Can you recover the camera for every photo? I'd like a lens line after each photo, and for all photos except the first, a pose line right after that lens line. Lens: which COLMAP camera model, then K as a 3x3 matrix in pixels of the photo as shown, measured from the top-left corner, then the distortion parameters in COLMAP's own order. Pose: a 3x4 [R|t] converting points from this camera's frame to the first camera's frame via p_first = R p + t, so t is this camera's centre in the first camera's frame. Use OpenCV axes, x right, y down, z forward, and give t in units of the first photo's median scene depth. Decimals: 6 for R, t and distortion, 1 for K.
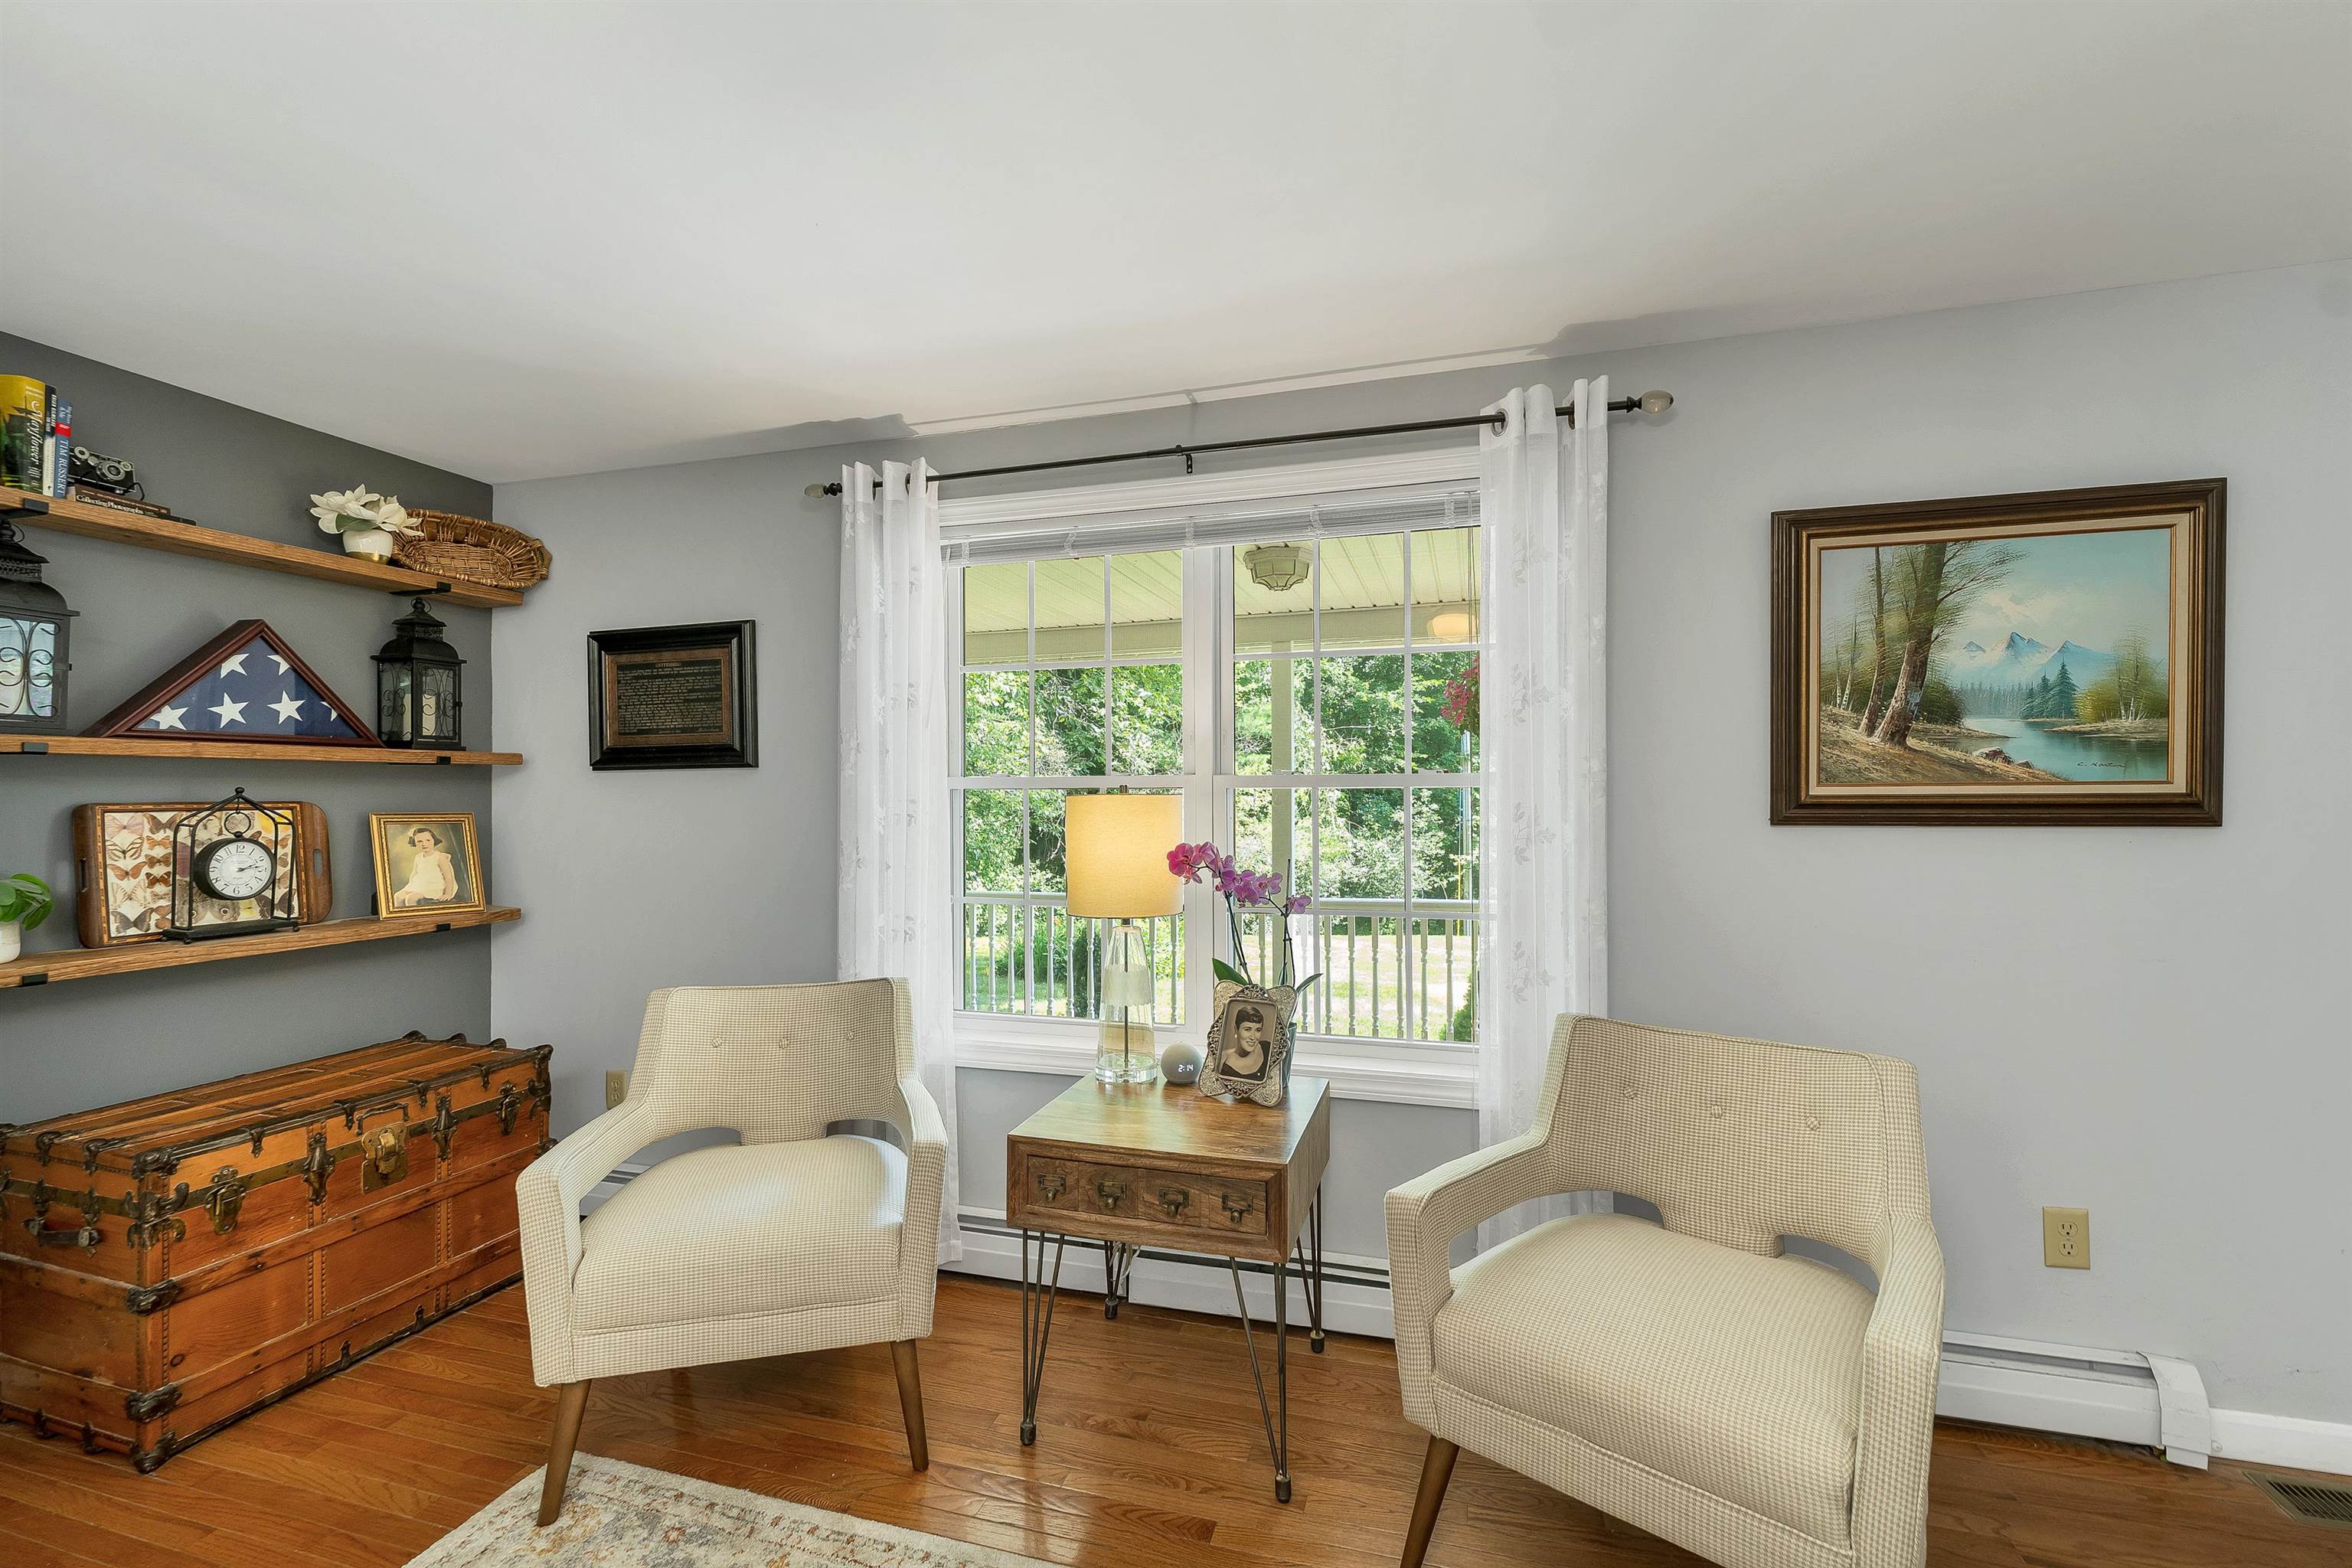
lens RADIAL K [[999.5, 0, 1177.8], [0, 999.5, 784.9], [0, 0, 1]] dist [0.000561, 0.000106]
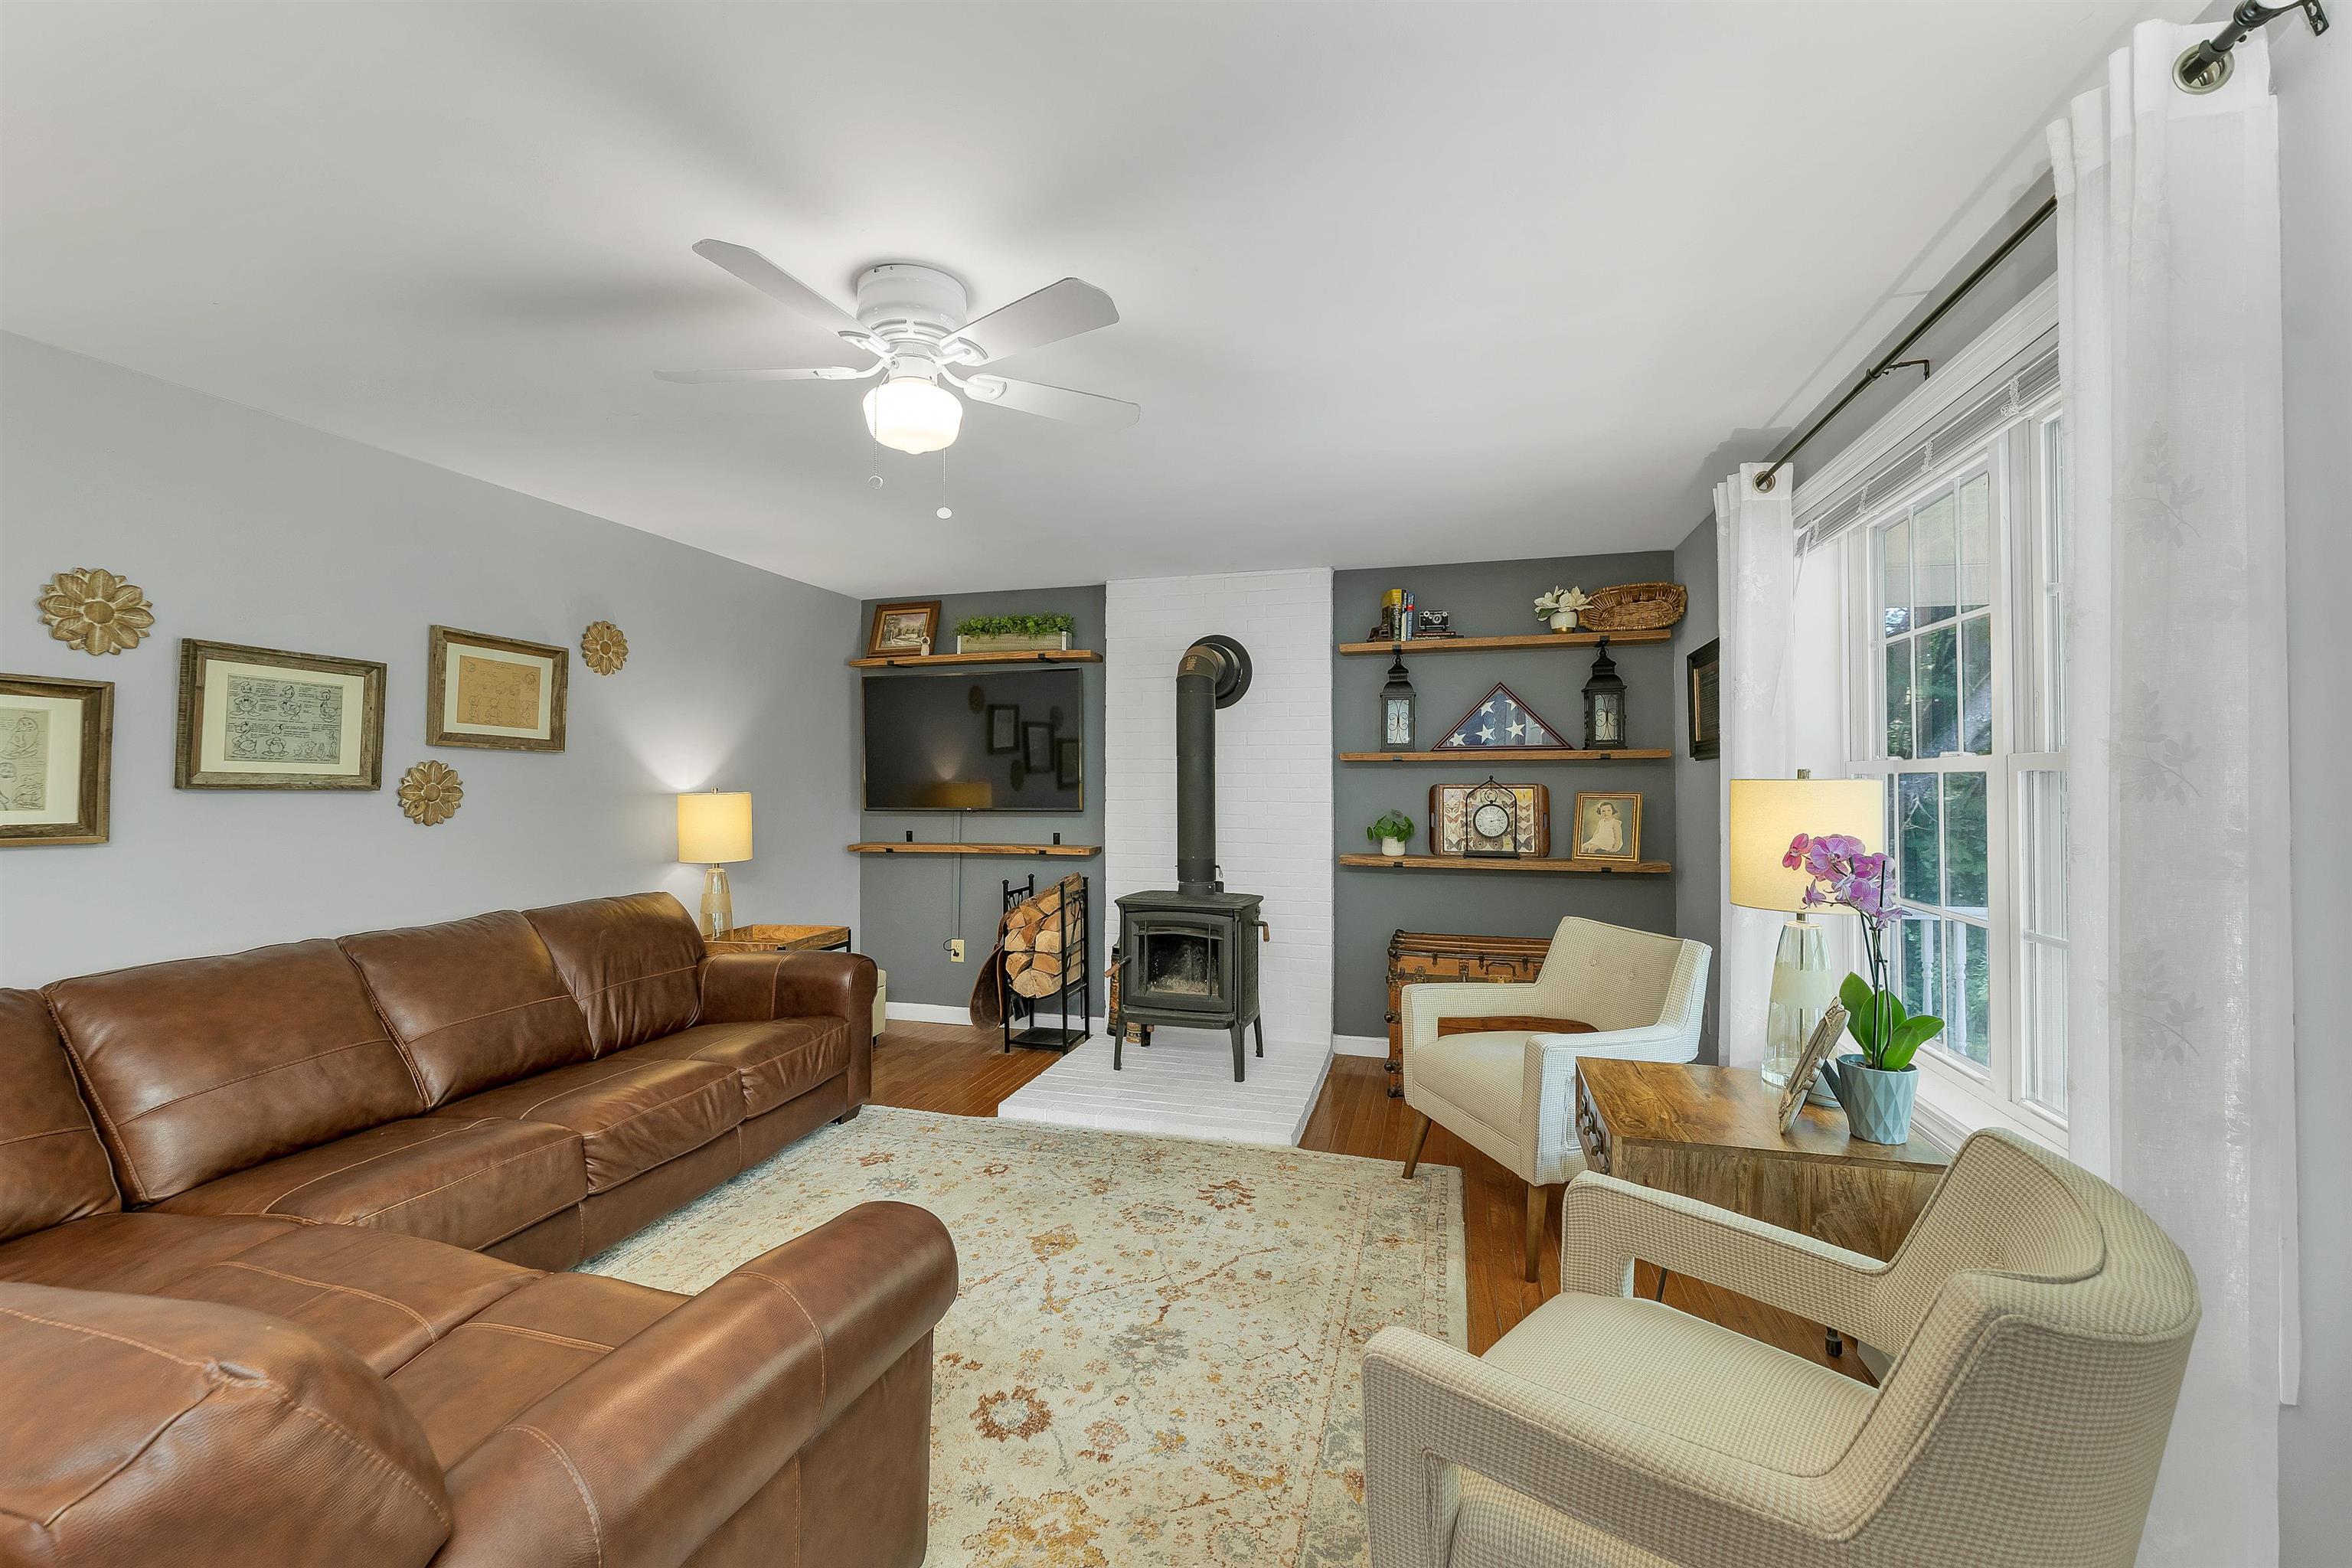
lens RADIAL K [[999.5, 0, 1128.4], [0, 999.5, 774.3], [0, 0, 1]] dist [0.000561, 0.000106]
pose [[-0.028617, -0.003776, -0.999583, 0.994639], [0.008521, 0.999956, -0.004021, 0.001839], [0.999554, -0.008632, -0.028583, 0.448915]]
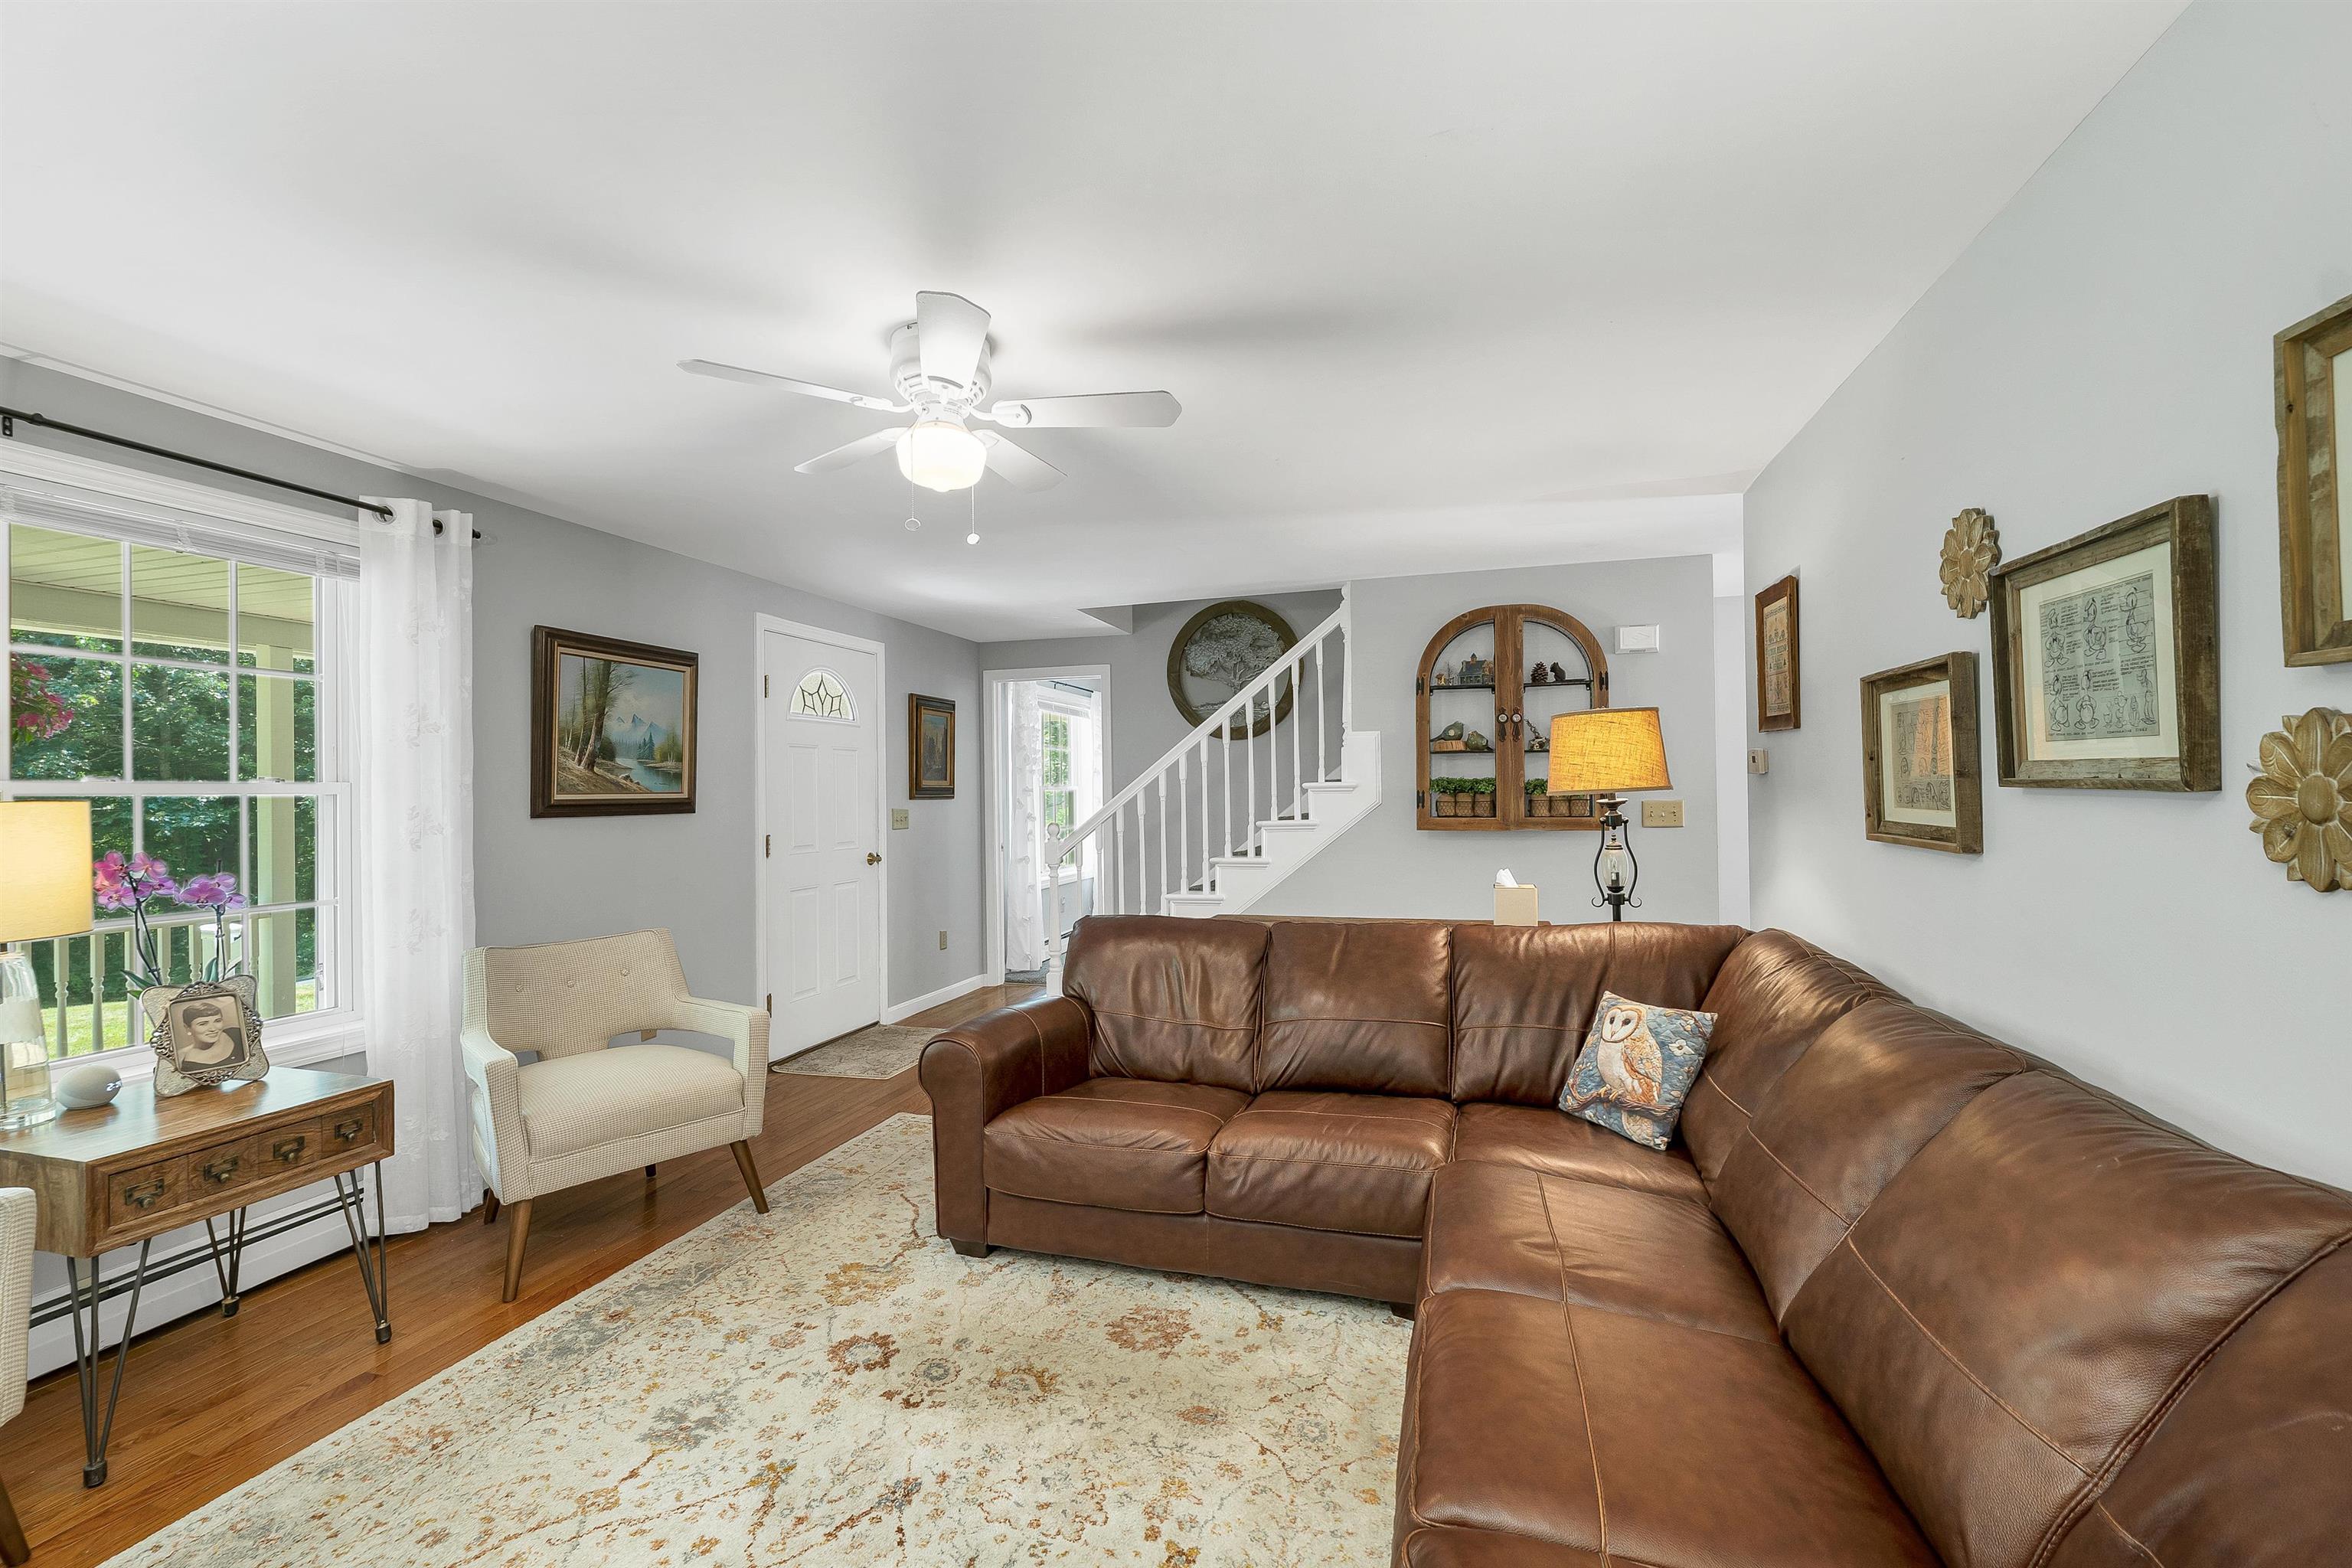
lens RADIAL K [[999.5, 0, 1129.7], [0, 999.5, 789.2], [0, 0, 1]] dist [0.000561, 0.000106]
pose [[0.036255, 0.007759, 0.999312, -0.987677], [0.004331, 0.999959, -0.007921, 0.009959], [-0.999333, 0.004615, 0.036220, -0.014962]]
